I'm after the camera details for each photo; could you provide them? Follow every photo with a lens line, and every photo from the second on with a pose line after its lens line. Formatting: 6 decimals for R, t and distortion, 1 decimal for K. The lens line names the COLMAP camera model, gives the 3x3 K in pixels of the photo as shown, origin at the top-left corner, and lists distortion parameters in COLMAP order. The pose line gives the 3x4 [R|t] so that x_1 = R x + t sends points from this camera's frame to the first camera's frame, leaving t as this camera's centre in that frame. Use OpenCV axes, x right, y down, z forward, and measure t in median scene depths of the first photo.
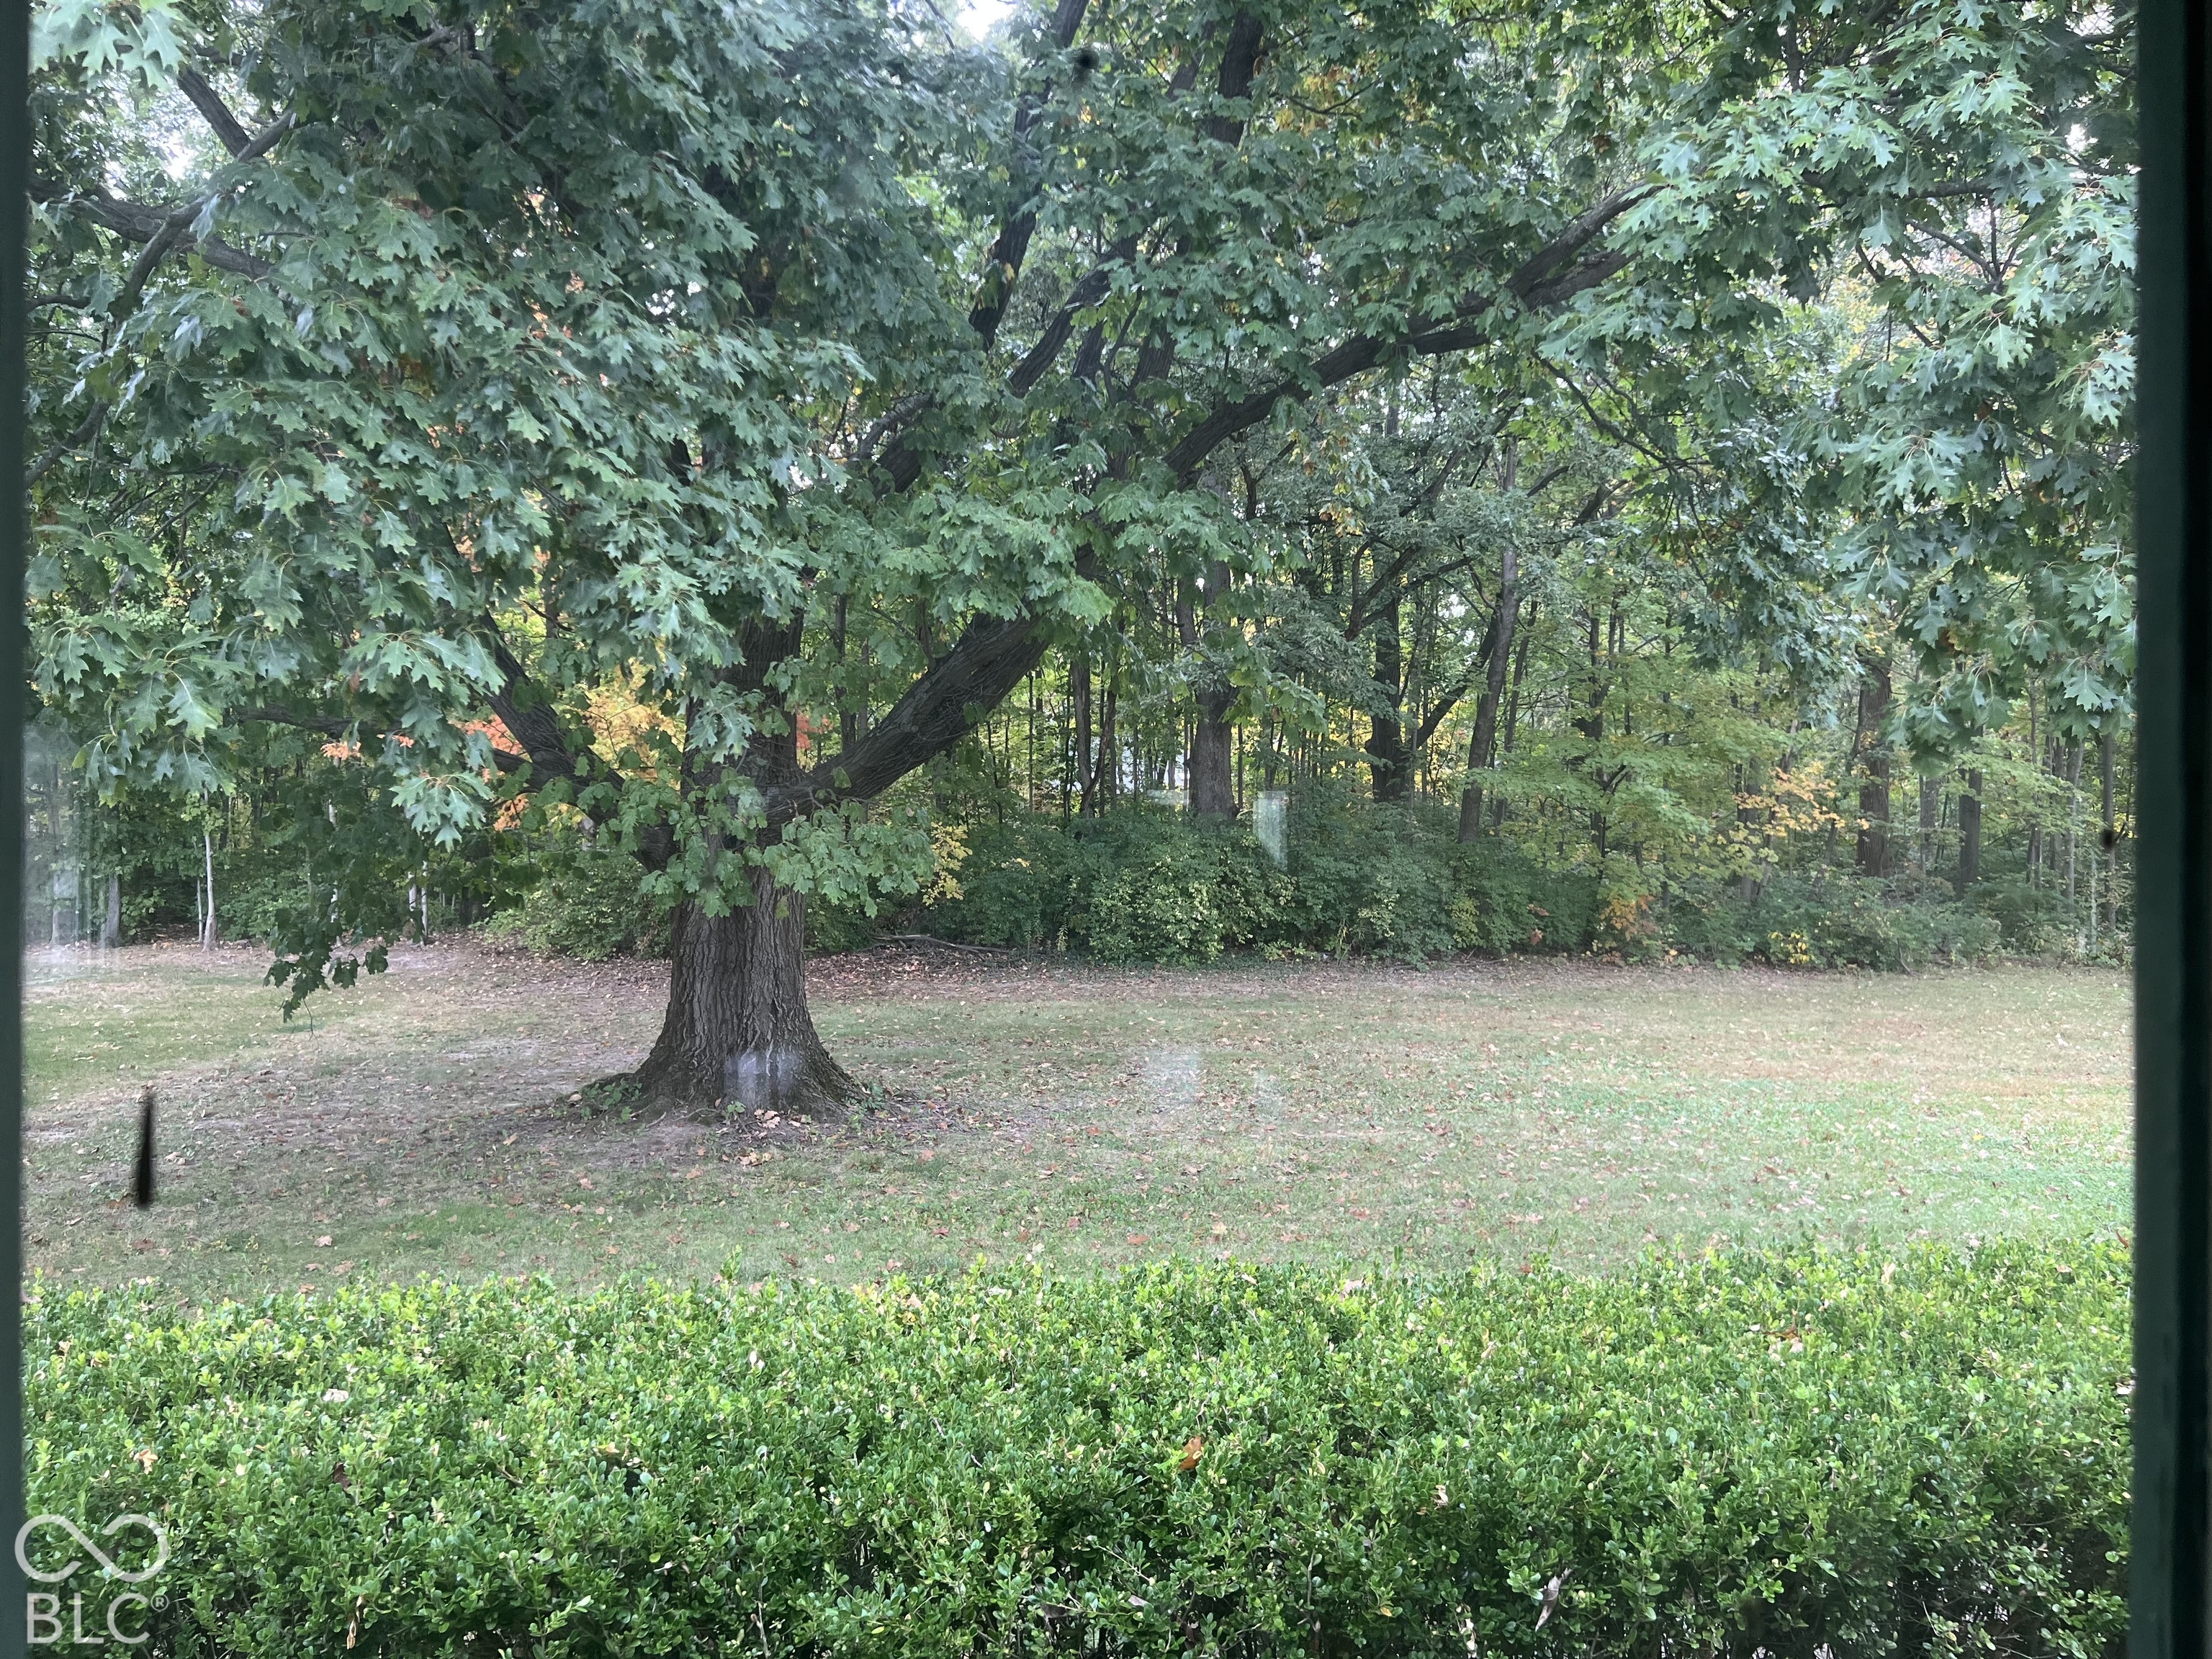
lens RADIAL K [[1666.6, 0, 1115.7], [0, 1666.6, 823.6], [0, 0, 1]] dist [0.014495, 0.000932]
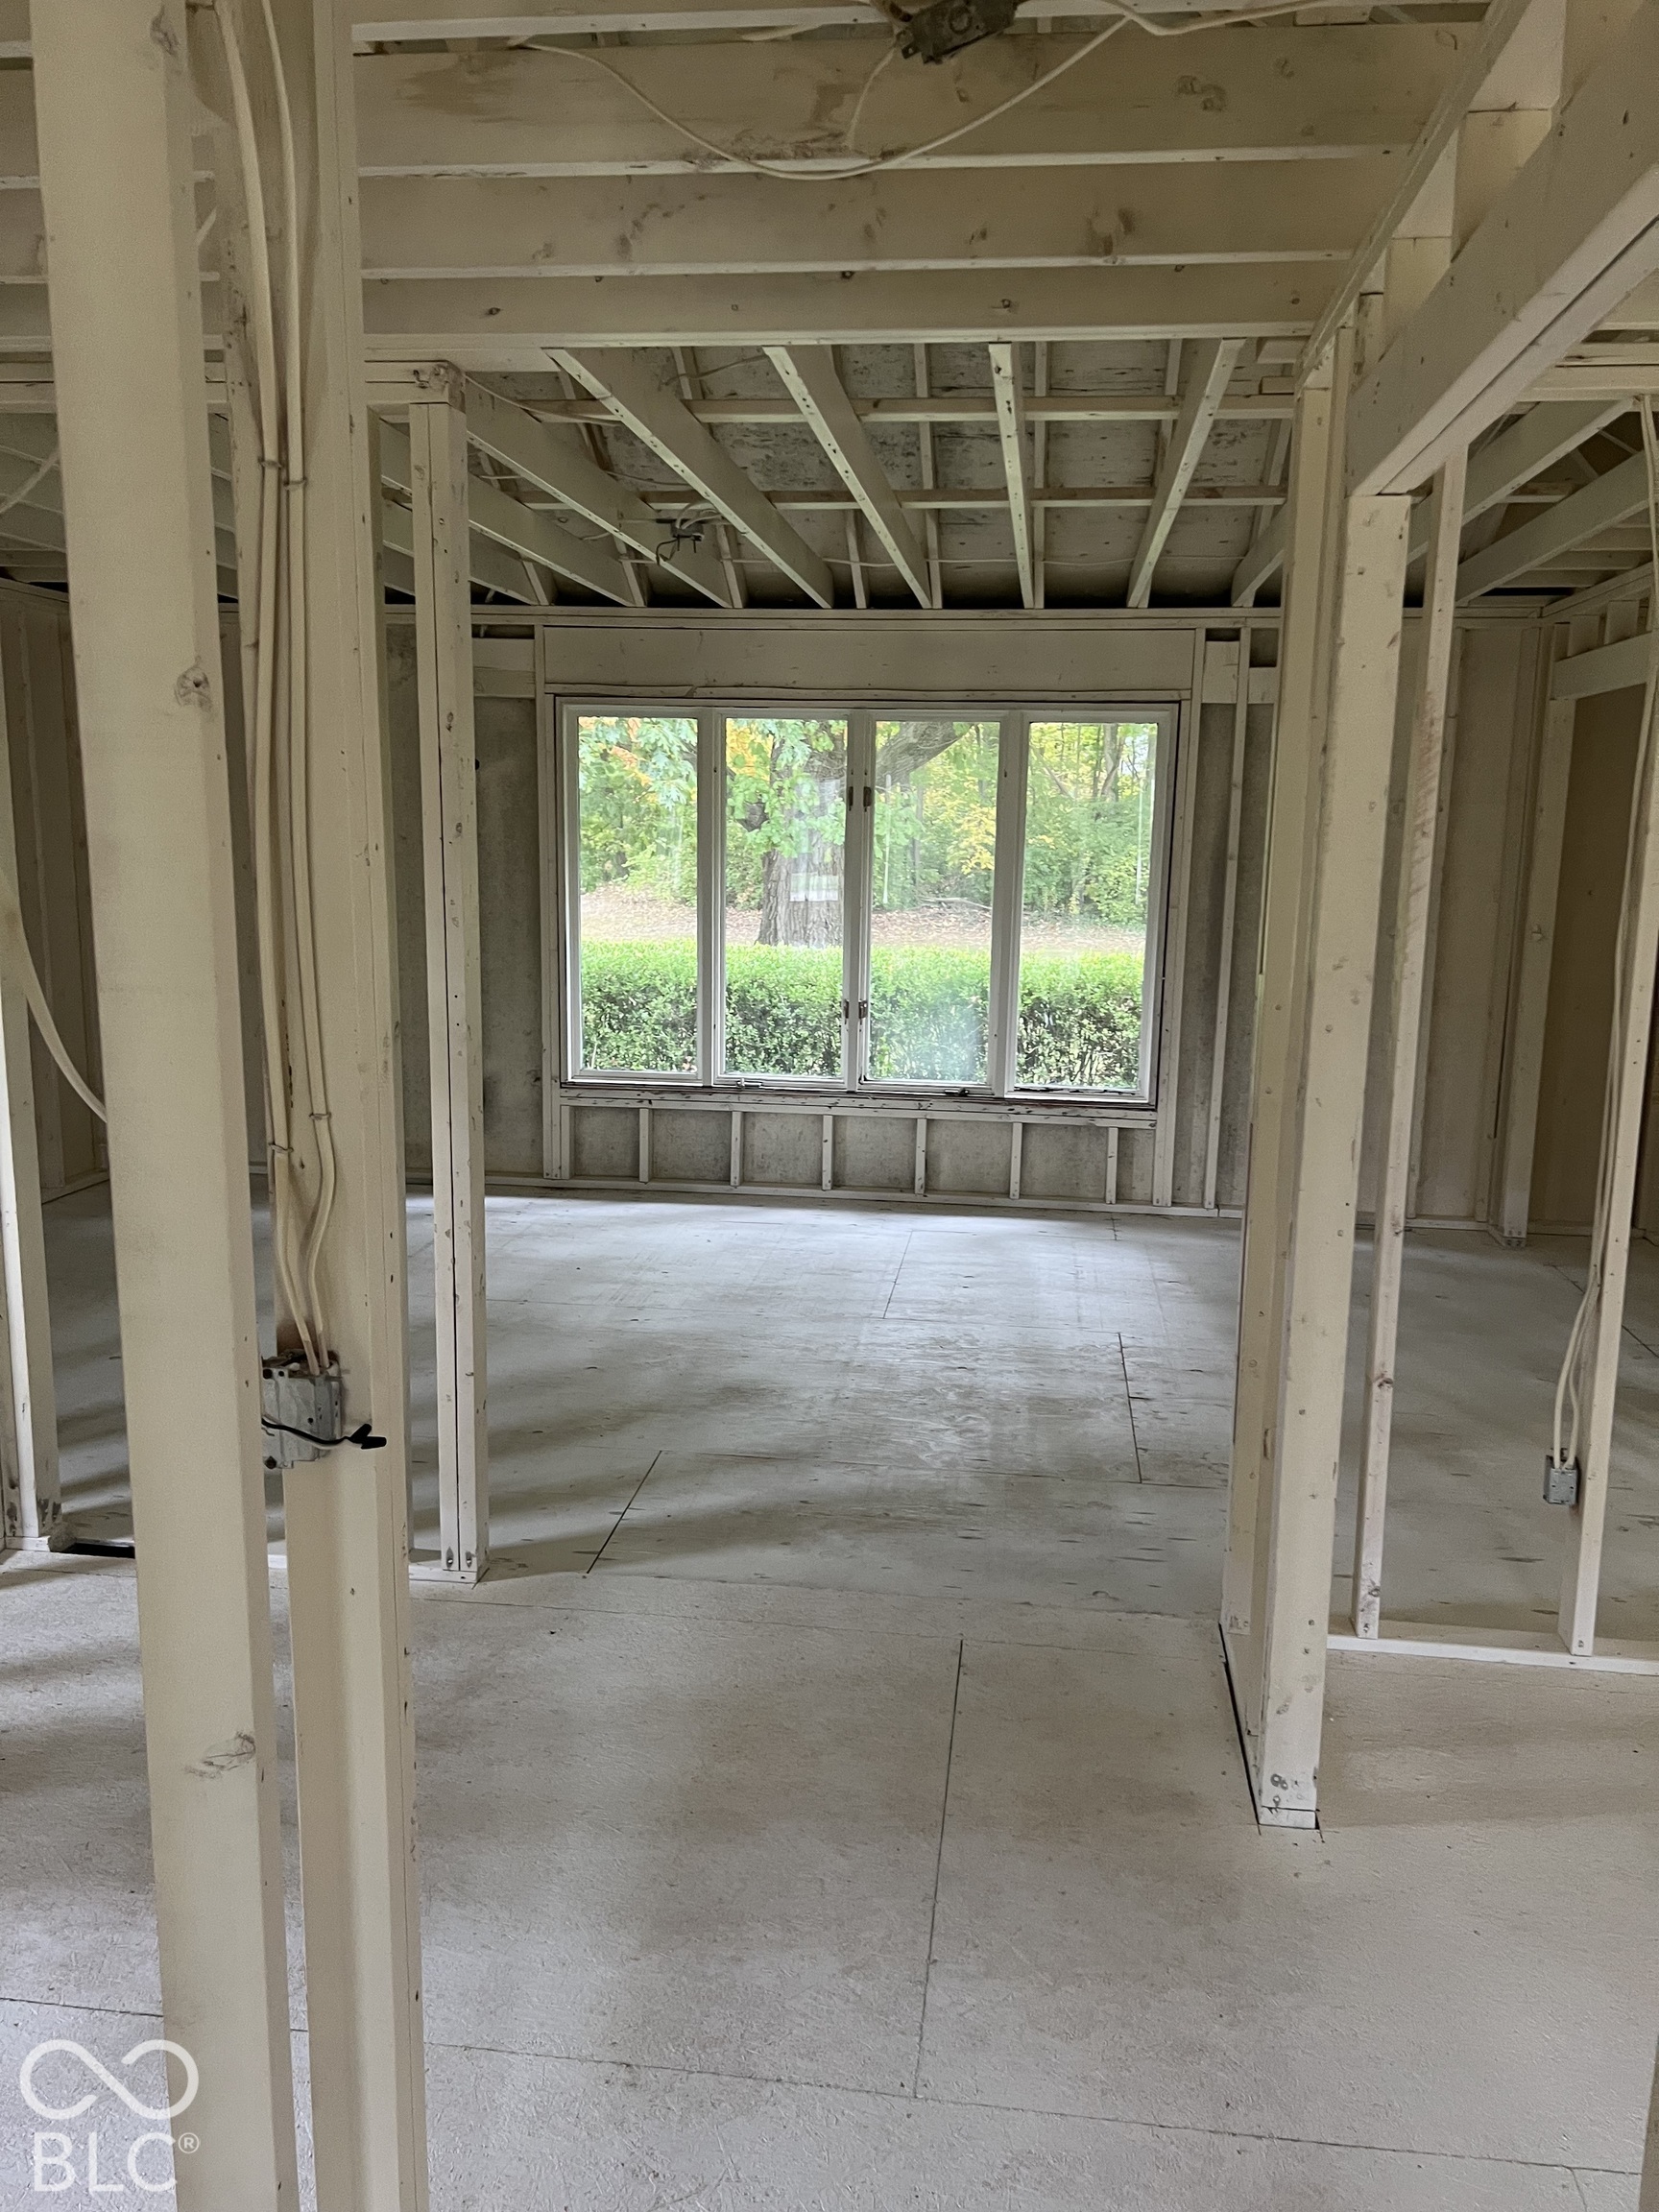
lens RADIAL K [[1666.6, 0, 824.5], [0, 1666.6, 1102.5], [0, 0, 1]] dist [0.014495, 0.000932]
pose [[0.974982, 0.049392, -0.216727, 0.157192], [-0.010867, 0.984426, 0.175462, 0.002761], [0.222018, -0.168717, 0.960335, -0.593276]]
